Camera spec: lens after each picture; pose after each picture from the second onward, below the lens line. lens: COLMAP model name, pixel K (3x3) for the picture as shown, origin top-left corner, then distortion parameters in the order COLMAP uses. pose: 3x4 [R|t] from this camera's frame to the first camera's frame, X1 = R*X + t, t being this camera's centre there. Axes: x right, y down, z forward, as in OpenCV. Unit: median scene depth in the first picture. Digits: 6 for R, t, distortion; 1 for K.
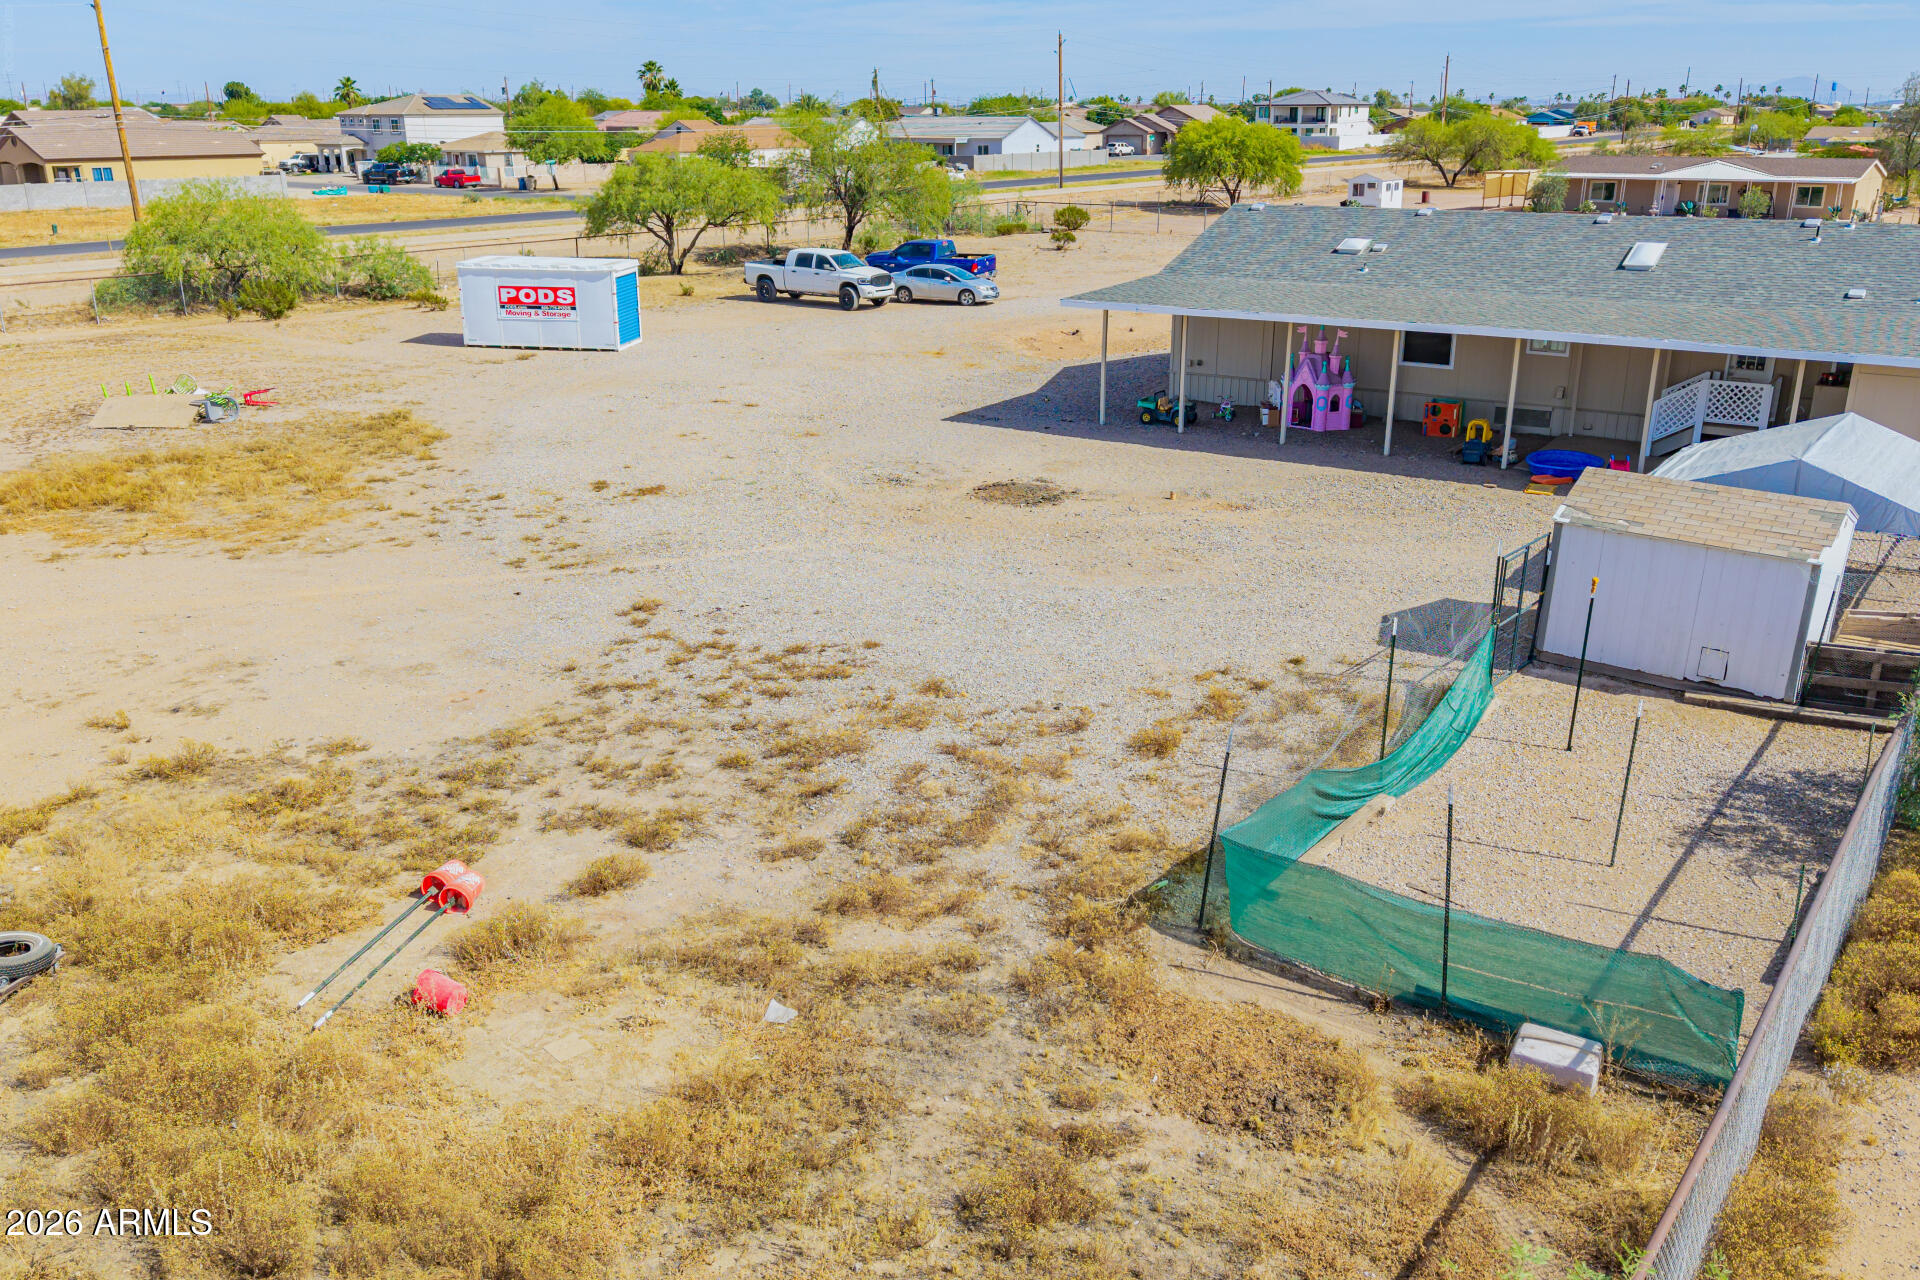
lens RADIAL K [[1541.2, 0, 960.0], [0, 1541.2, 640.0], [0, 0, 1]] dist [0.076447, -0.129383]
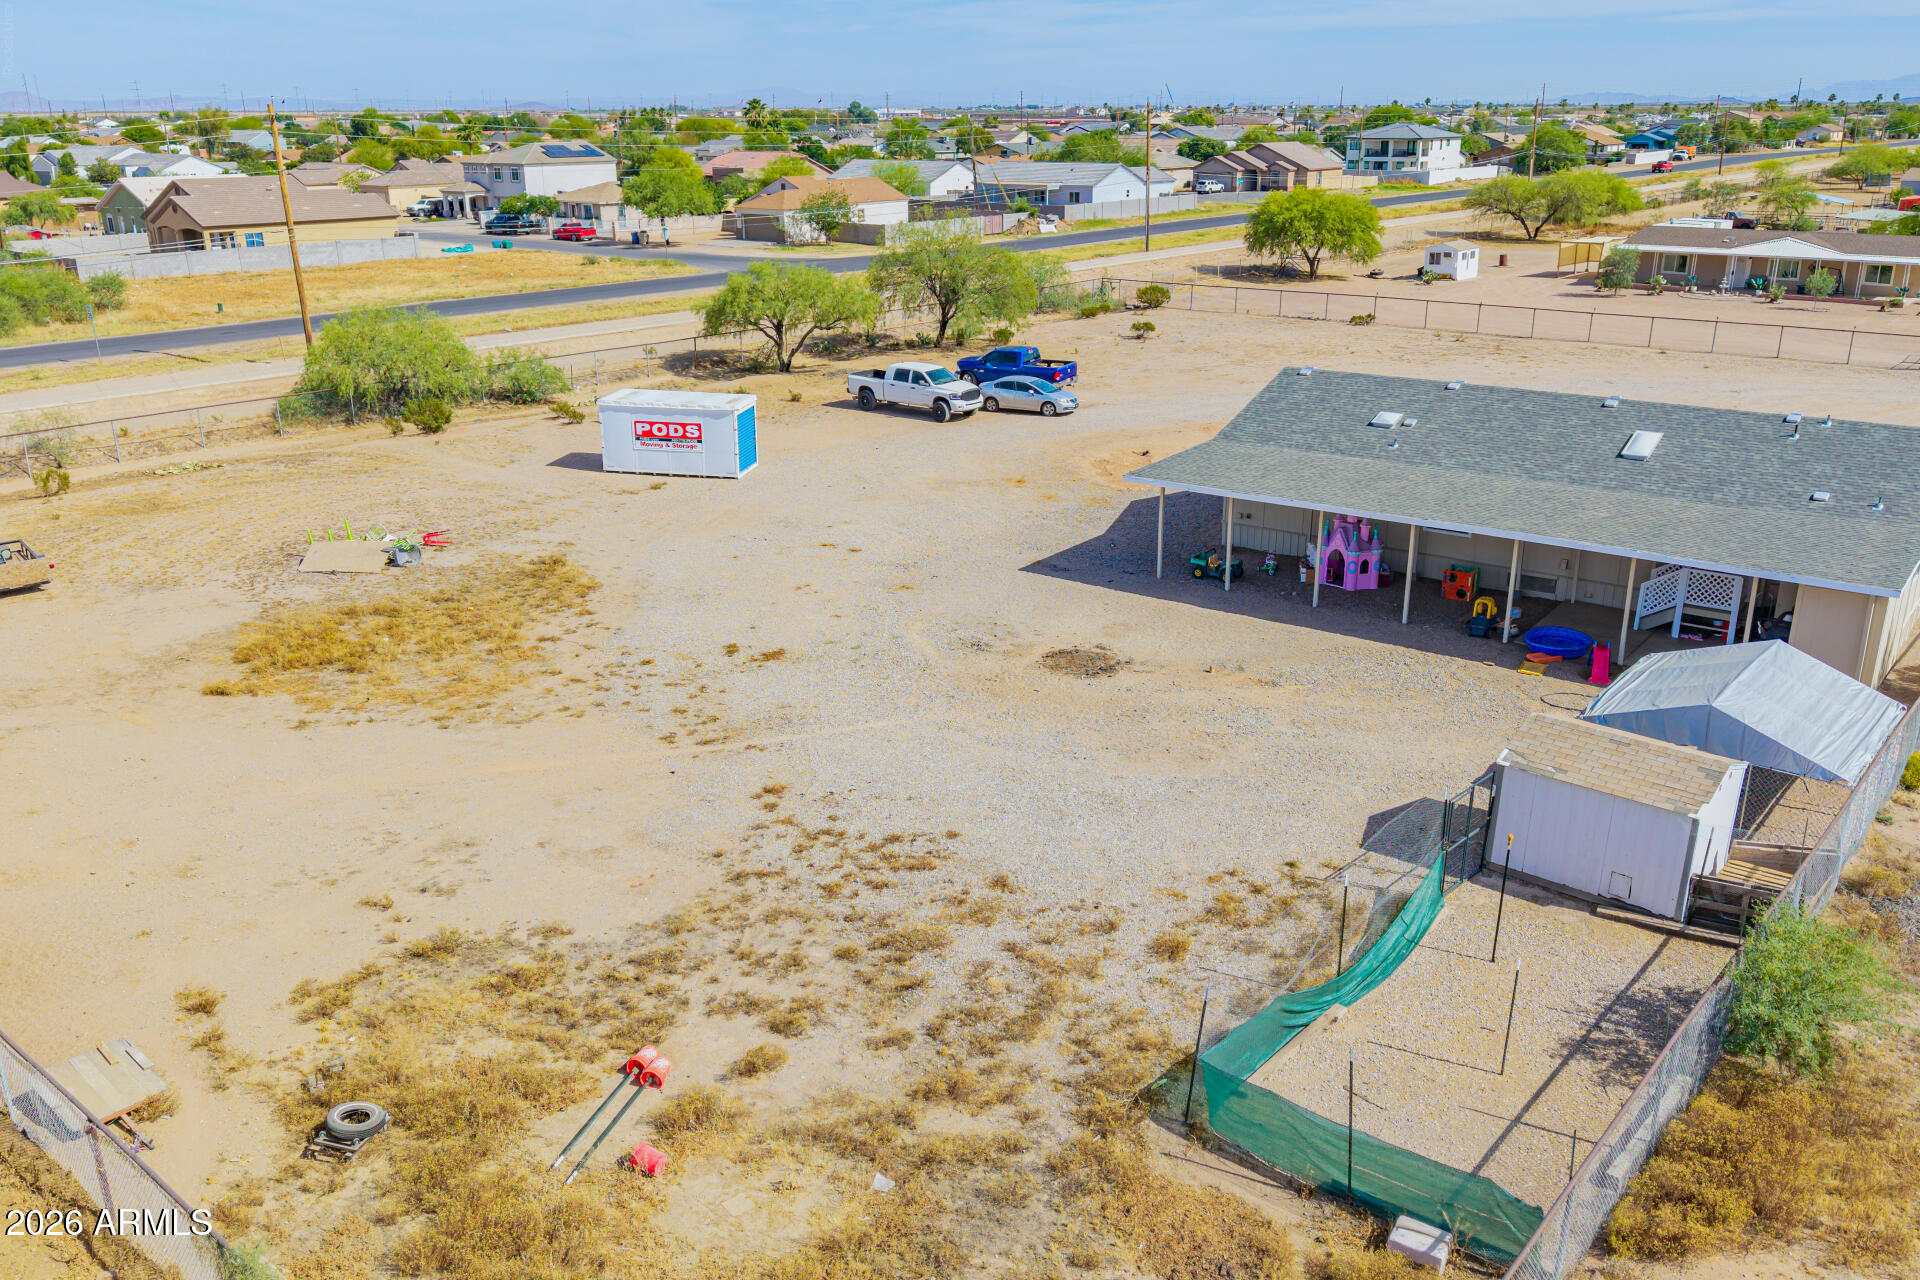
lens RADIAL K [[1541.2, 0, 960.0], [0, 1541.2, 640.0], [0, 0, 1]] dist [0.076447, -0.129383]
pose [[0.998264, 0.015338, -0.056859, 0.018439], [-0.015334, 0.999882, 0.000511, -0.167642], [0.056860, 0.000362, 0.998382, -0.273803]]
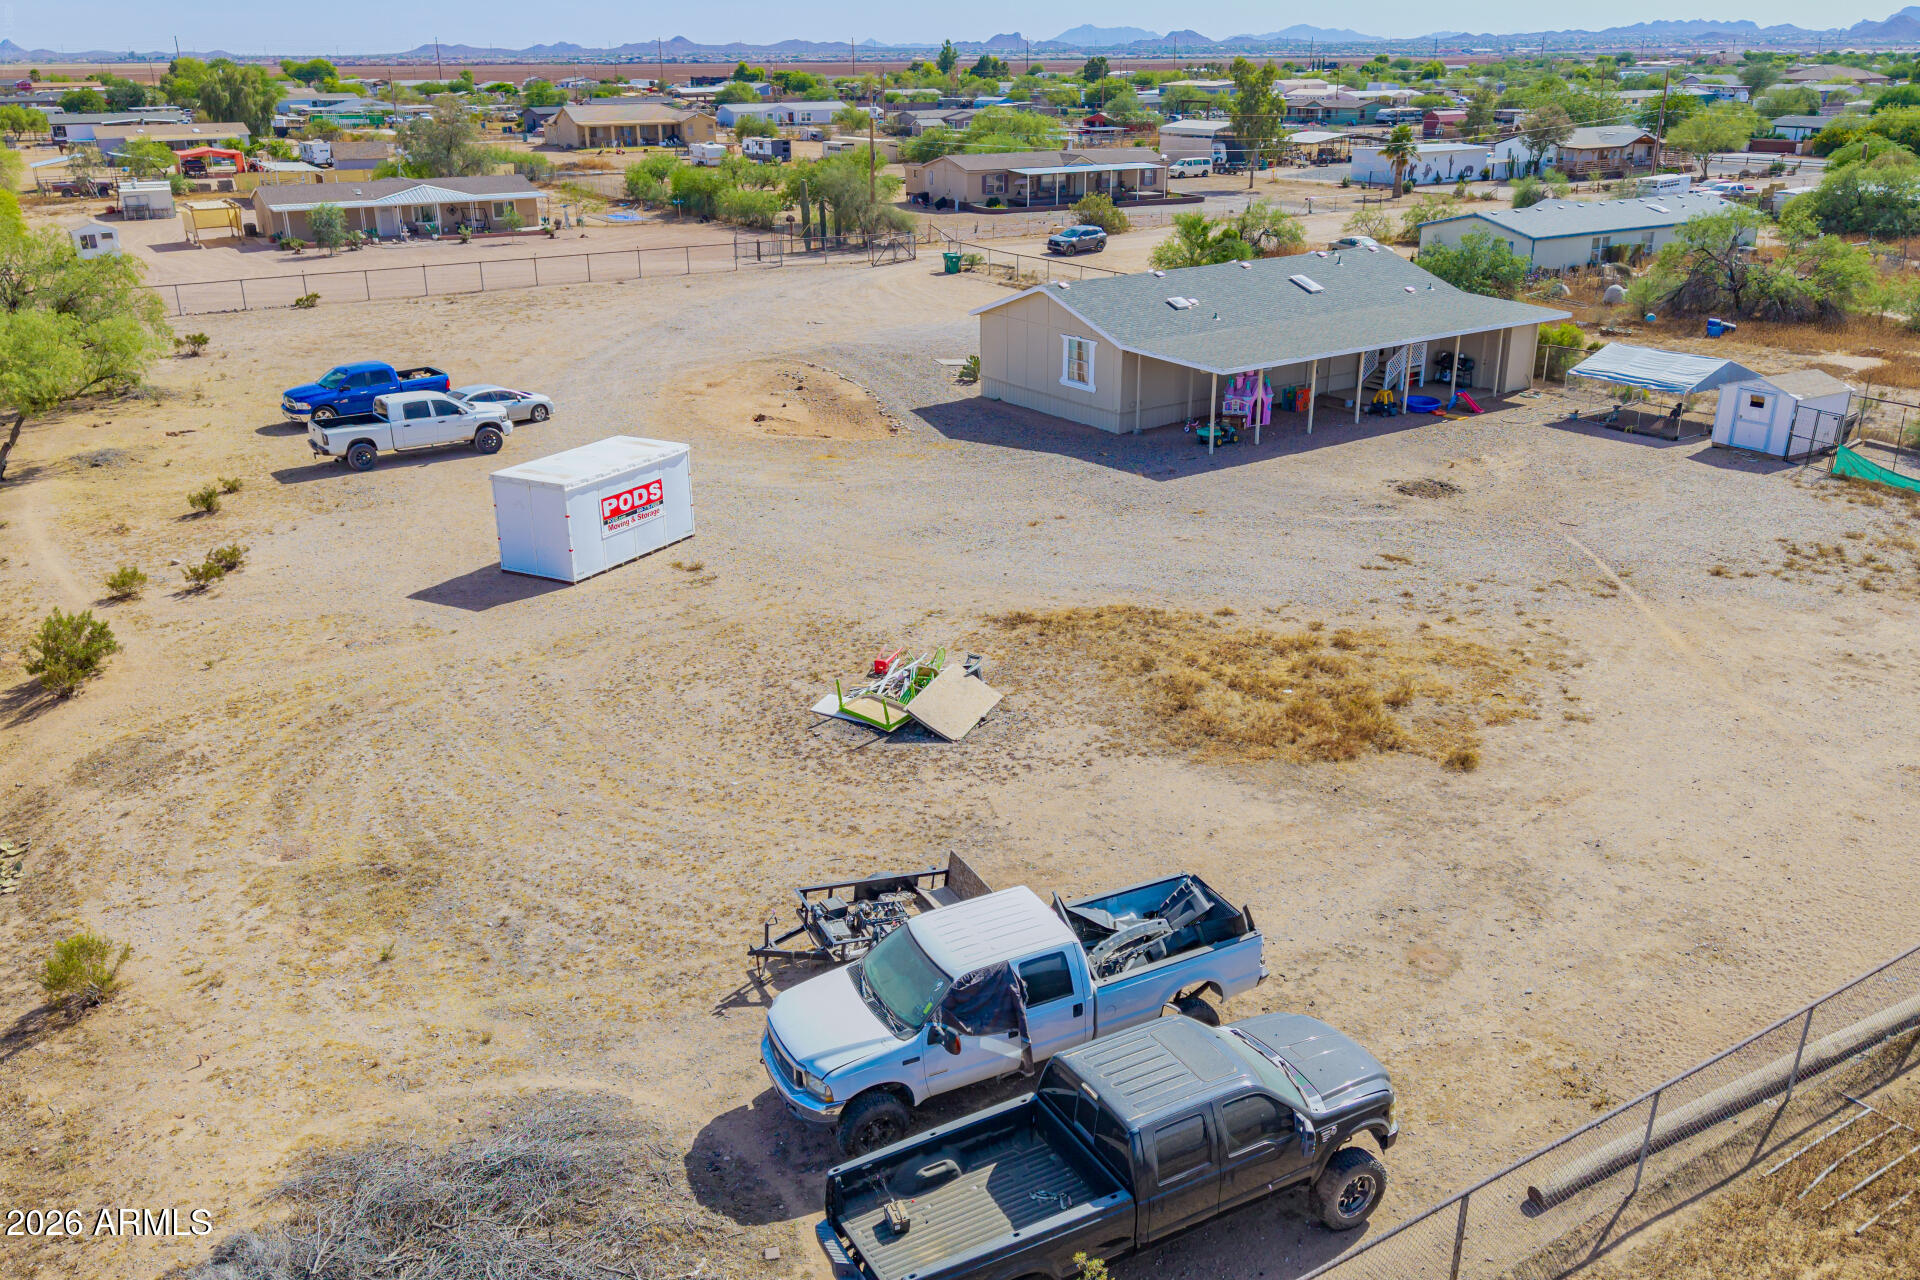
lens RADIAL K [[1548.3, 0, 960.0], [0, 1548.3, 640.0], [0, 0, 1]] dist [0.033255, -0.040391]
pose [[0.356856, -0.332158, 0.873112, -2.254554], [0.310355, 0.923716, 0.224562, -0.663233], [-0.881098, 0.190838, 0.432721, 1.152779]]
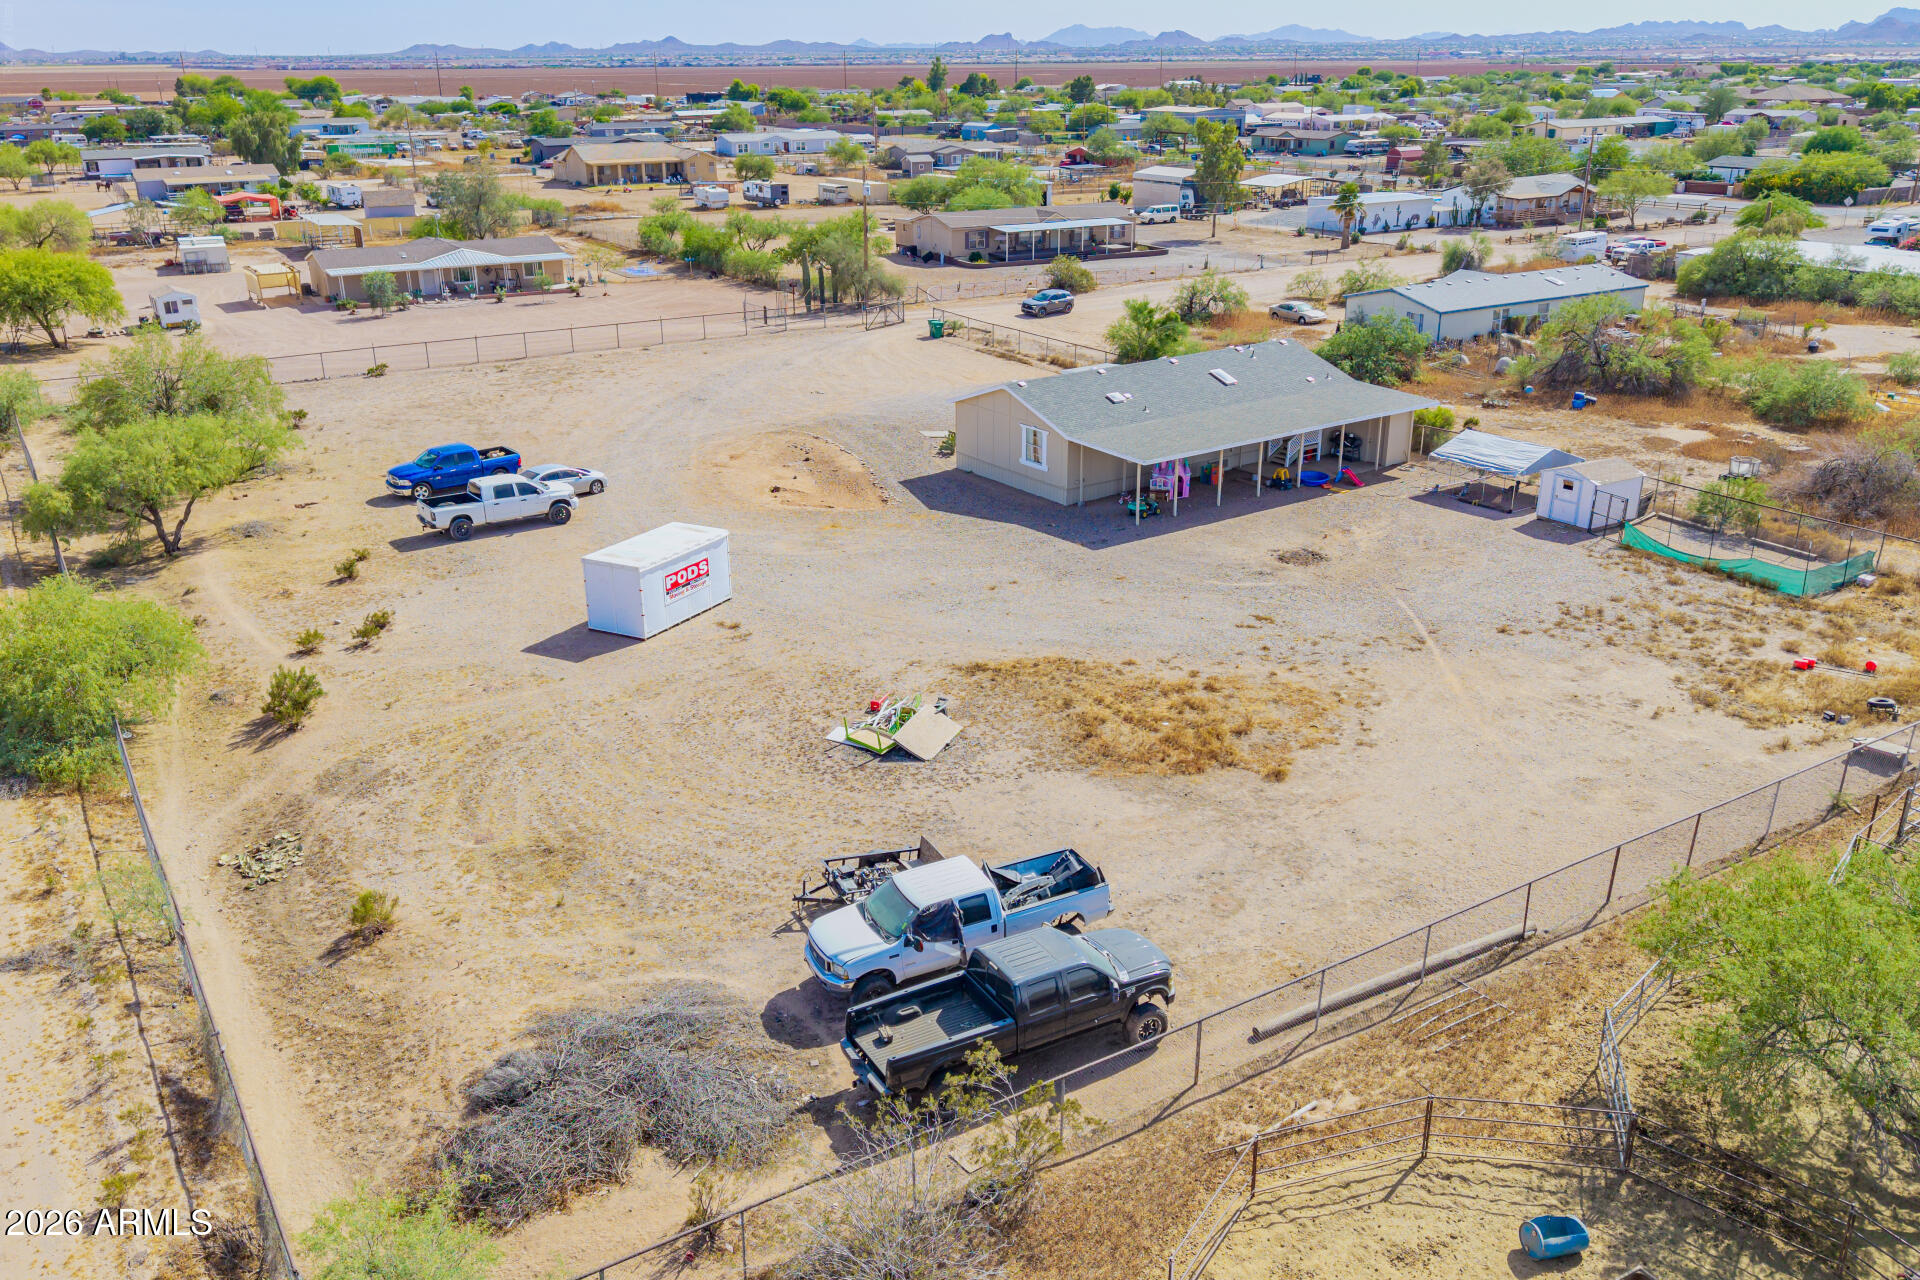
lens RADIAL K [[1541.2, 0, 960.0], [0, 1541.2, 640.0], [0, 0, 1]] dist [0.076447, -0.129383]
pose [[0.351881, -0.332856, 0.874864, -2.765736], [0.310264, 0.923278, 0.226483, -0.857473], [-0.883128, 0.191744, 0.428157, 0.844635]]
